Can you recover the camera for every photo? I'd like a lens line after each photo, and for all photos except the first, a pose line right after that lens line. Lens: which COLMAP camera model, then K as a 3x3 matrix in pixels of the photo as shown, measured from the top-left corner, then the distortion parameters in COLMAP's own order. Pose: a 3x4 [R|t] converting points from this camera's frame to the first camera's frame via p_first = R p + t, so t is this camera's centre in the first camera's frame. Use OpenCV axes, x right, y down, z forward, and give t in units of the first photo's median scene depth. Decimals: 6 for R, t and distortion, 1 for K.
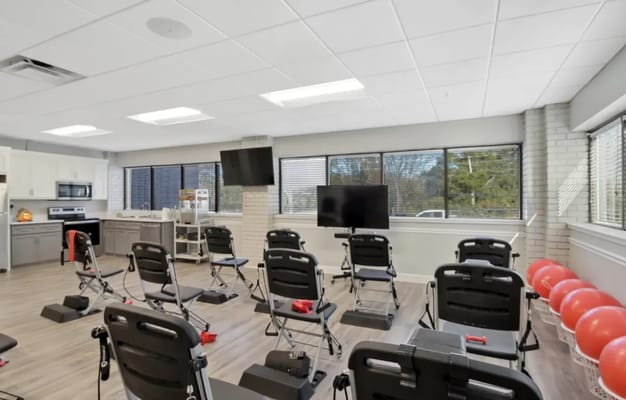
lens RADIAL K [[326.5, 0, 313.0], [0, 326.5, 200.0], [0, 0, 1]] dist [-0.000892, -0.000278]
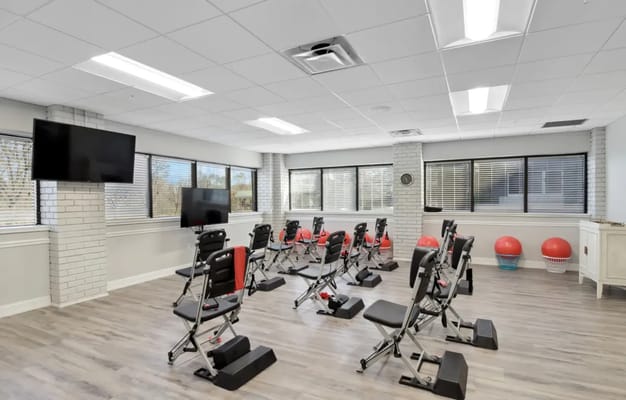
lens RADIAL K [[326.5, 0, 313.0], [0, 326.5, 200.0], [0, 0, 1]] dist [-0.000892, -0.000278]
pose [[0.002504, -0.005589, 0.999981, -1.020168], [0.006637, 0.999962, 0.005573, -0.008455], [-0.999975, 0.006623, 0.002541, 0.604762]]
